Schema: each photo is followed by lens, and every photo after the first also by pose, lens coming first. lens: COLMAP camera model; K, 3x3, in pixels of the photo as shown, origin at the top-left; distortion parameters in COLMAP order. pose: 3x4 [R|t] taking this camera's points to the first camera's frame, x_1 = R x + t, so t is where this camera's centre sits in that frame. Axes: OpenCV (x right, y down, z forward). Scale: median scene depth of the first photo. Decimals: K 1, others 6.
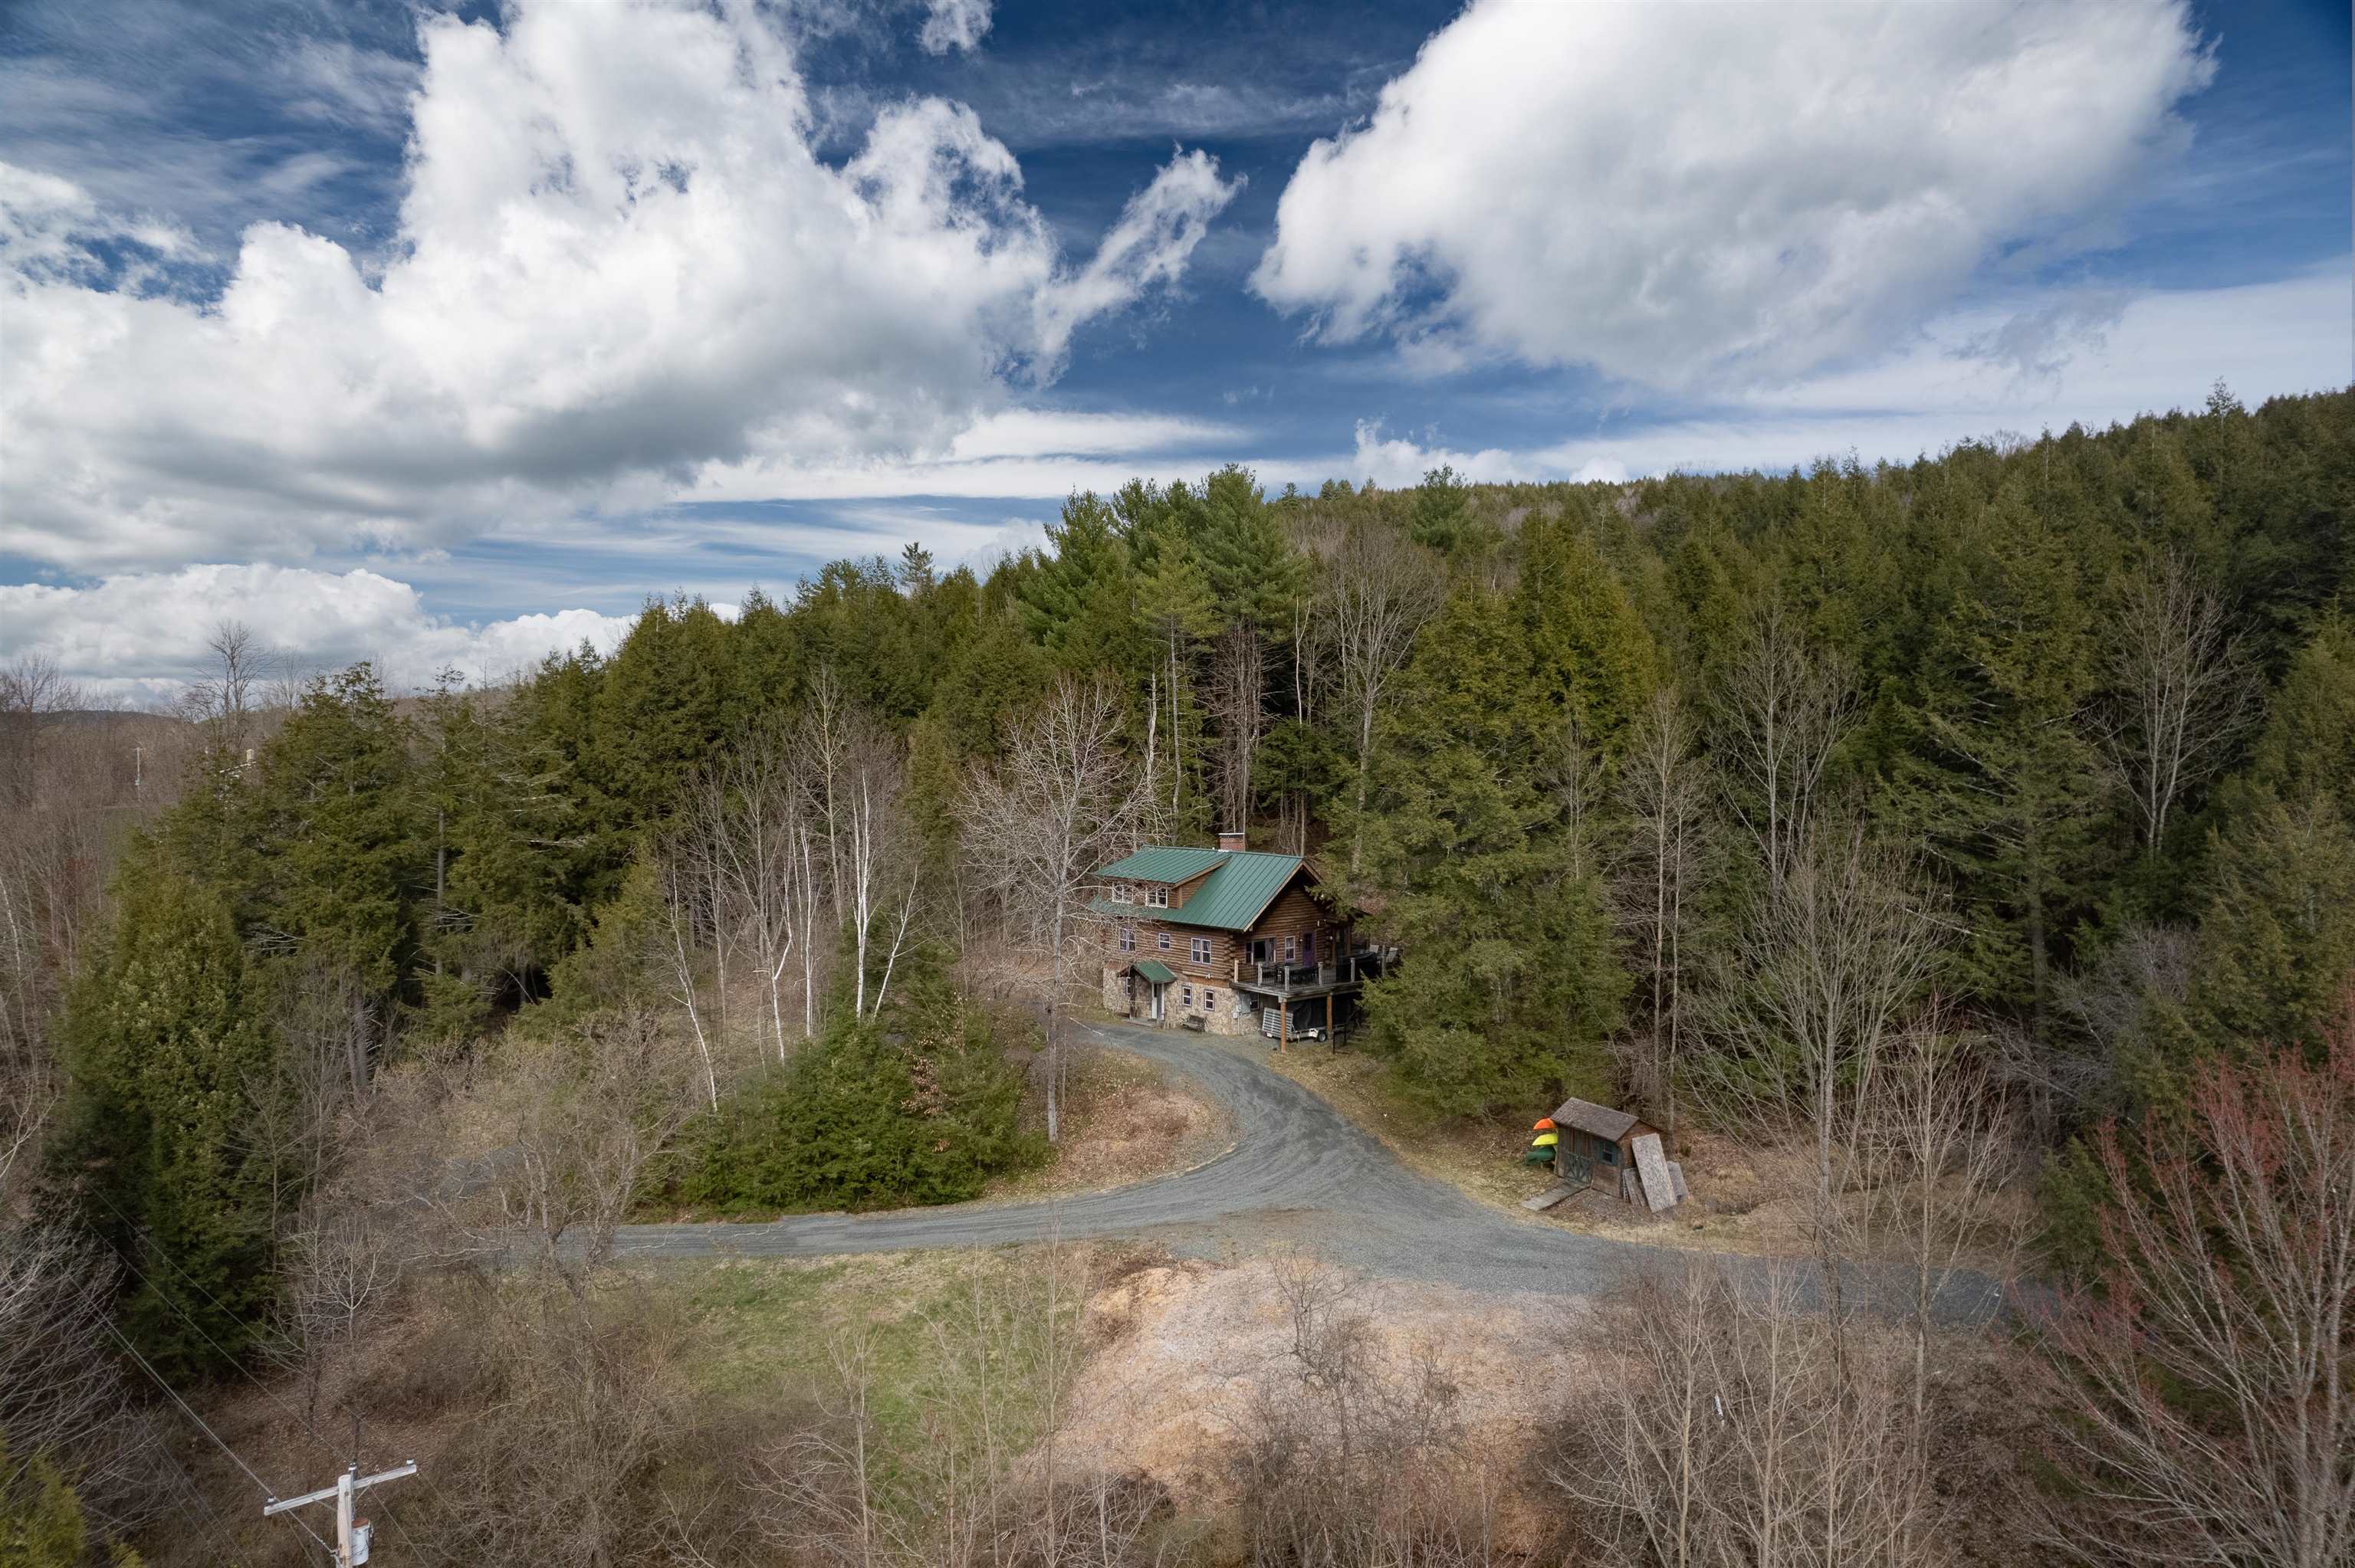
lens RADIAL K [[1499.1, 0, 1169.3], [0, 1499.1, 778.9], [0, 0, 1]] dist [-0.053790, 0.034064]
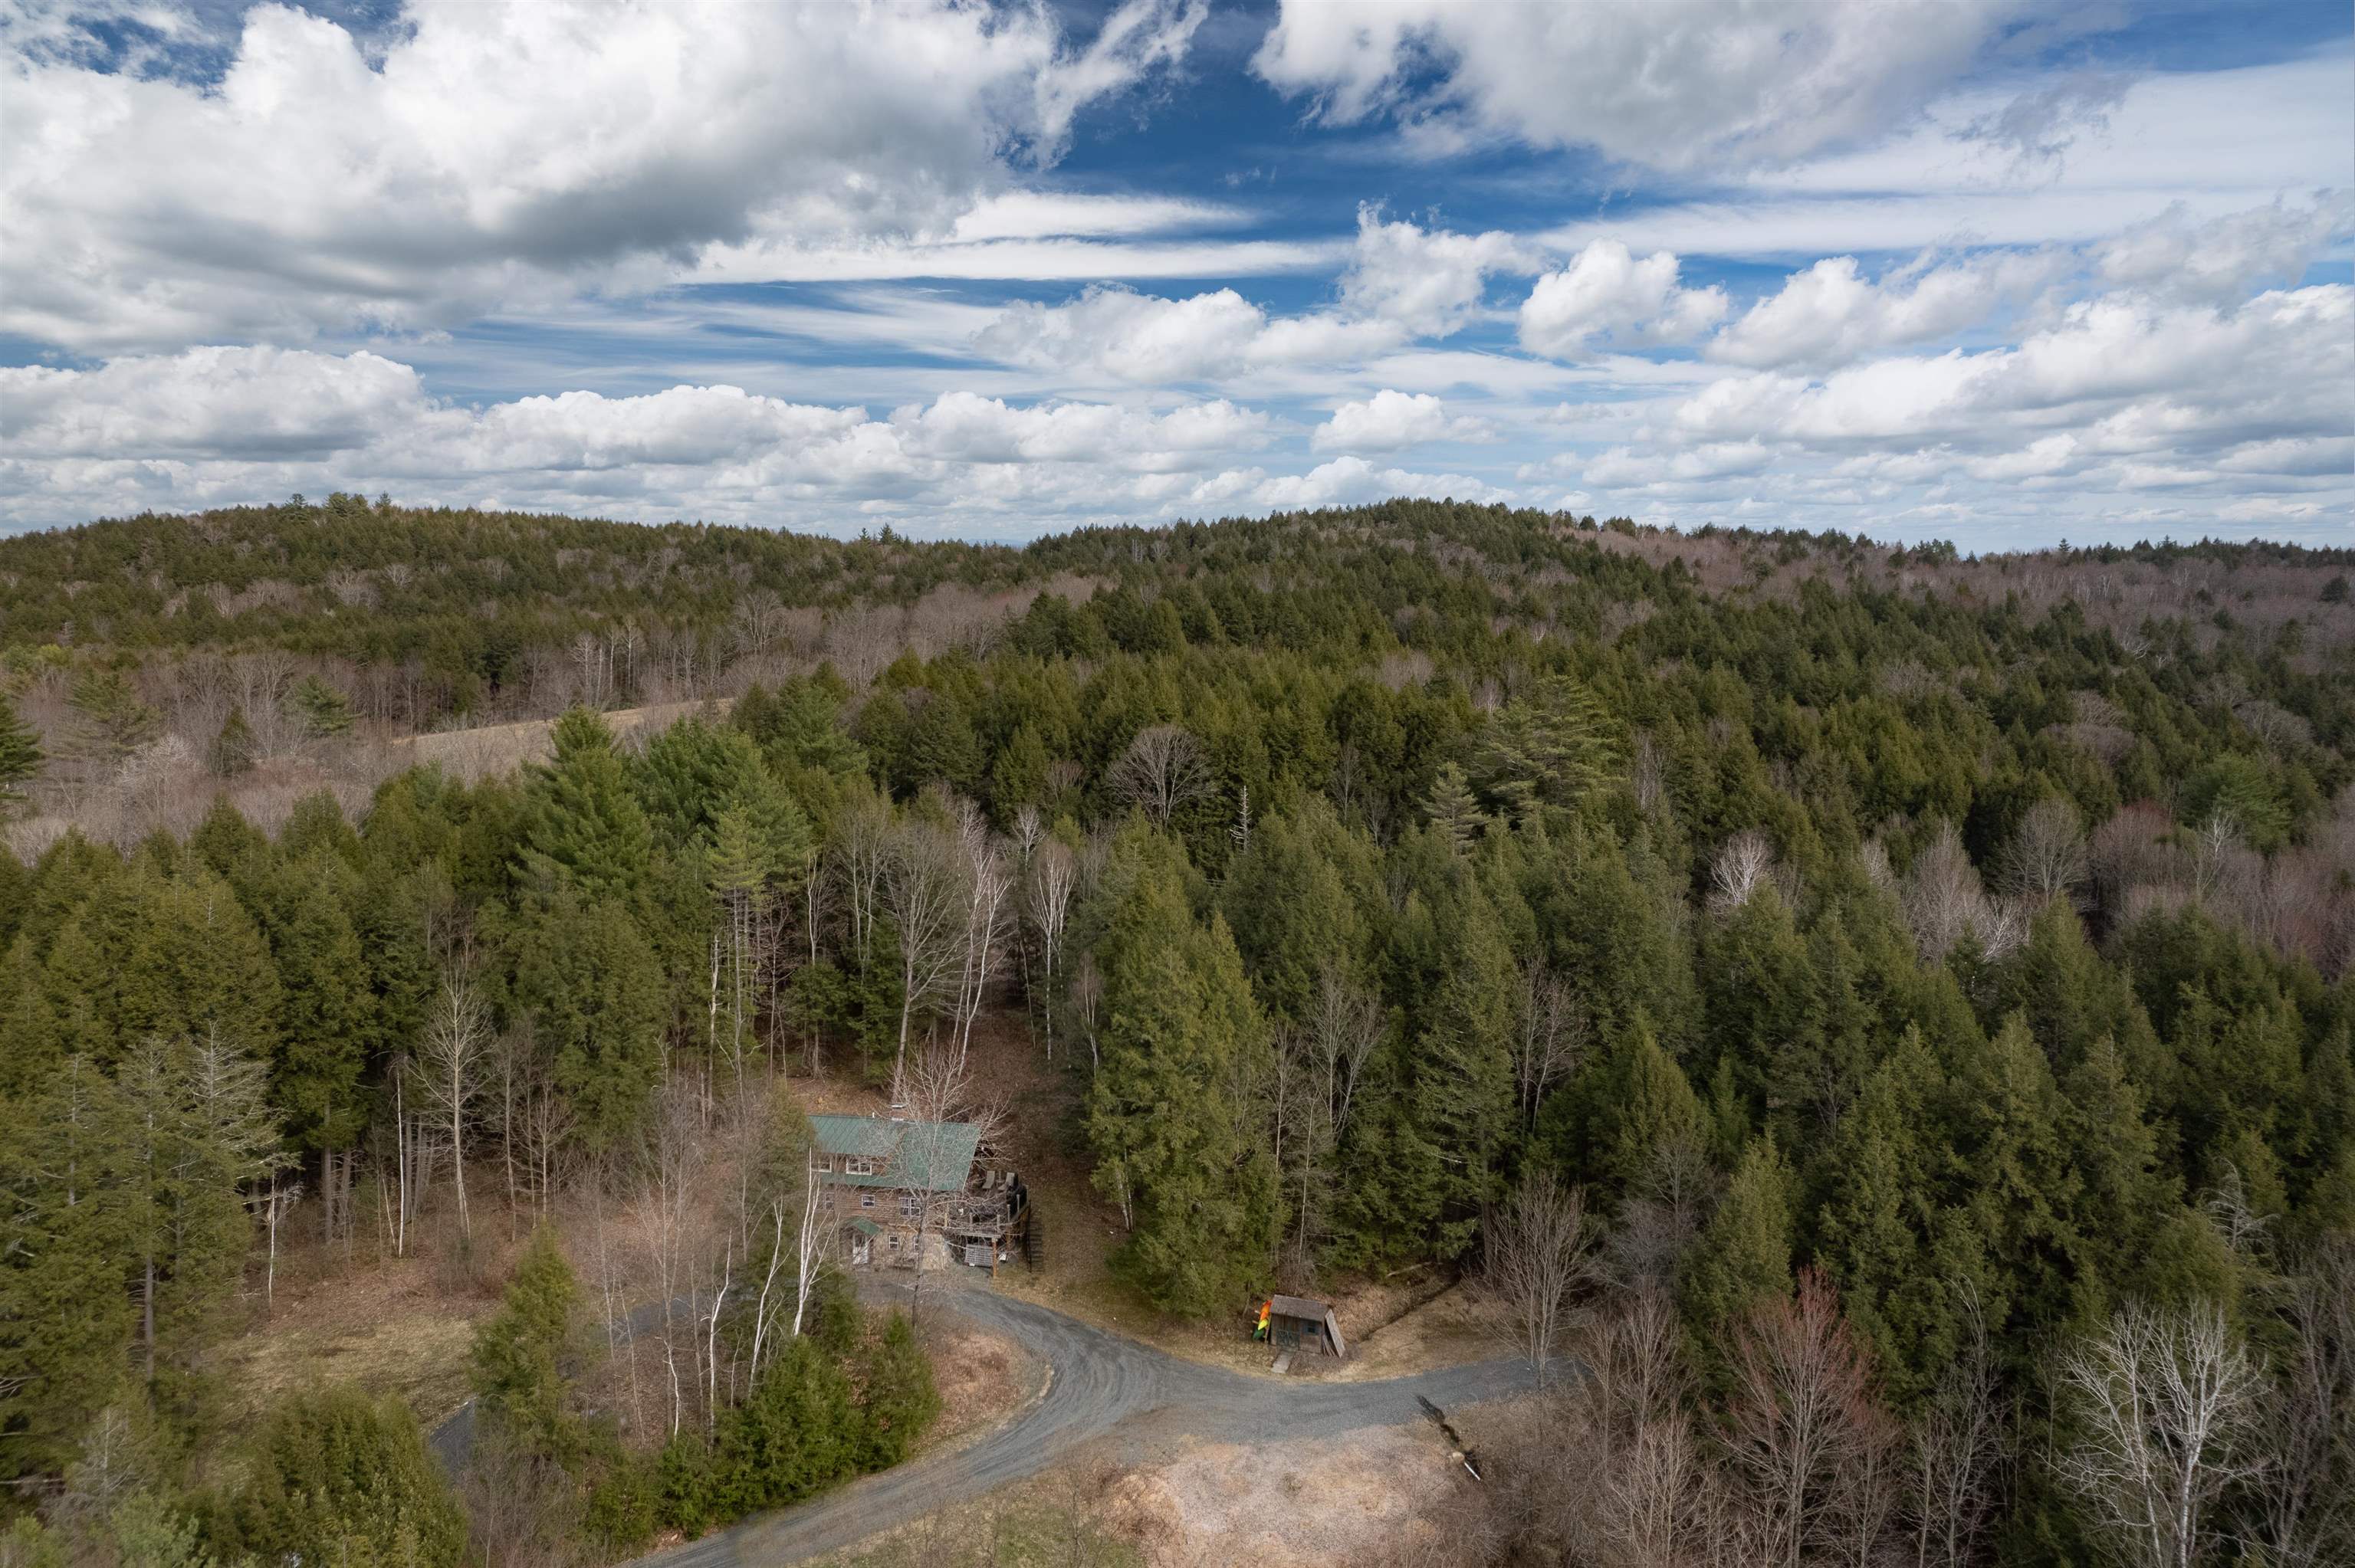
lens RADIAL K [[1499.1, 0, 1183.8], [0, 1499.1, 790.7], [0, 0, 1]] dist [-0.053790, 0.034064]
pose [[0.778872, -0.005059, 0.627162, -0.606366], [0.001512, 0.999980, 0.006188, -0.254634], [-0.627181, -0.003872, 0.778864, -0.145597]]
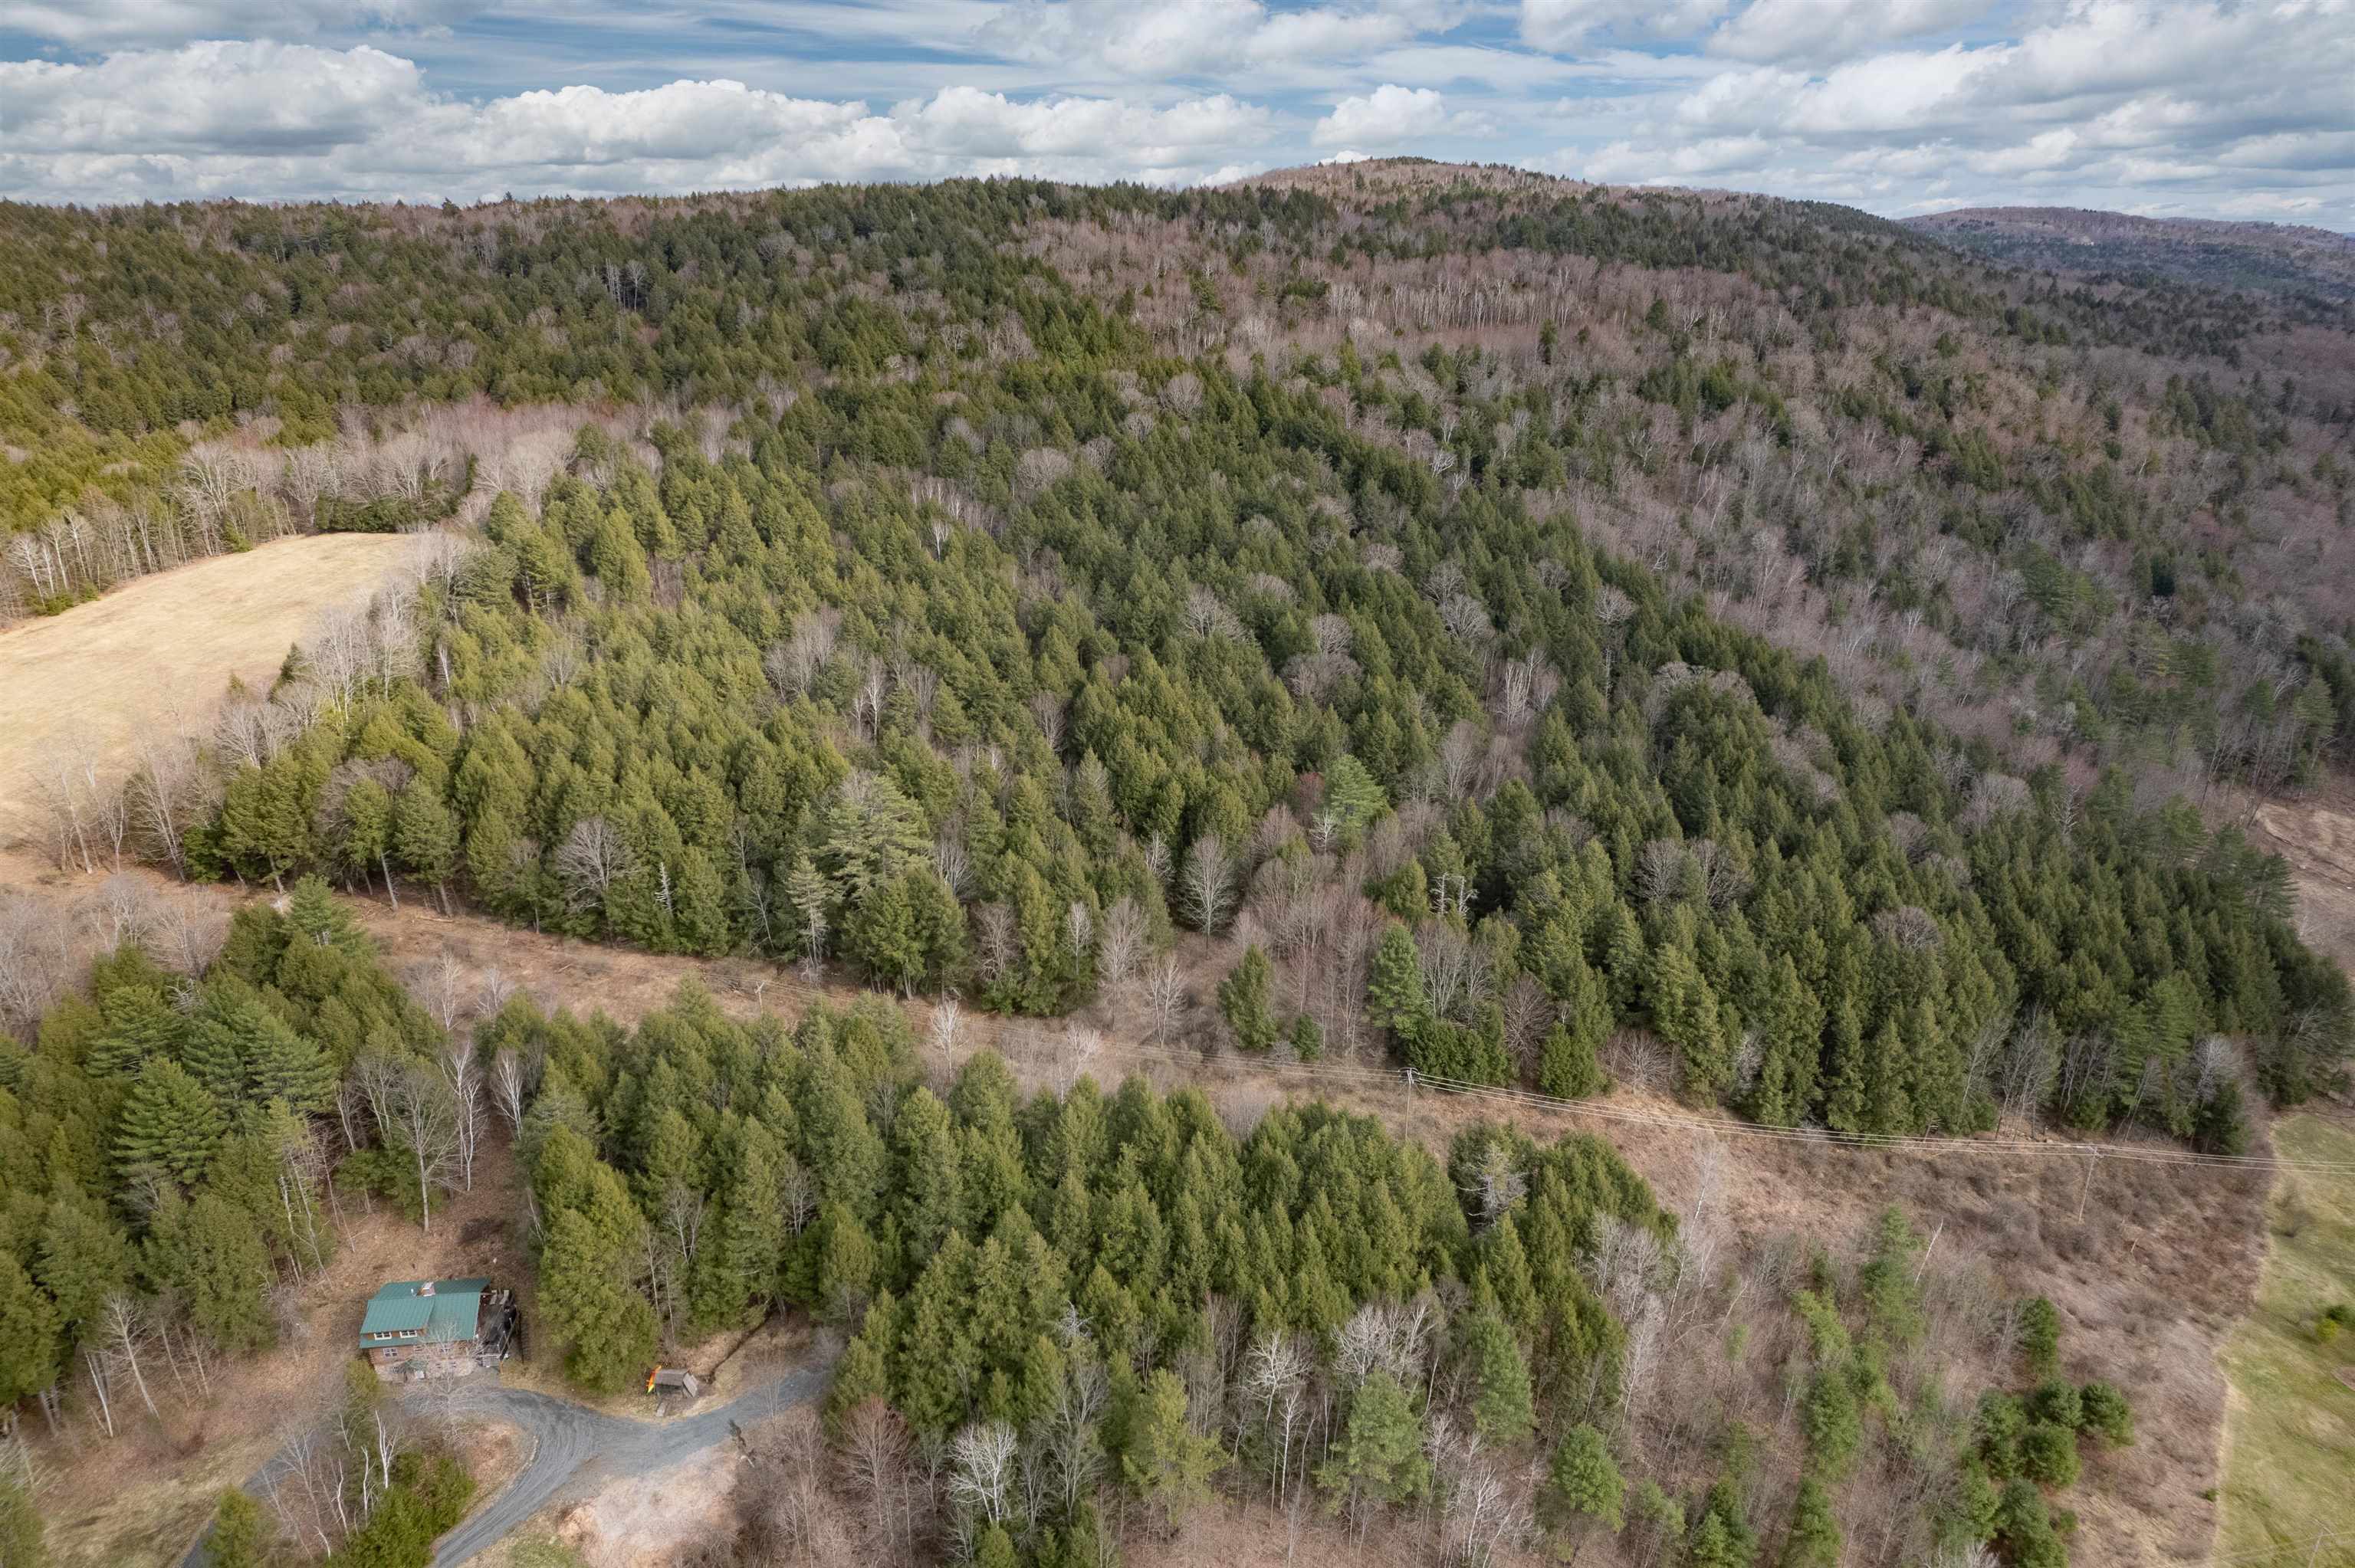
lens RADIAL K [[1499.1, 0, 1153.8], [0, 1499.1, 789.4], [0, 0, 1]] dist [-0.053790, 0.034064]
pose [[0.581392, -0.267755, 0.768304, -0.859612], [0.029899, 0.950692, 0.308693, -1.364400], [-0.813074, -0.156500, 0.560730, -1.009363]]
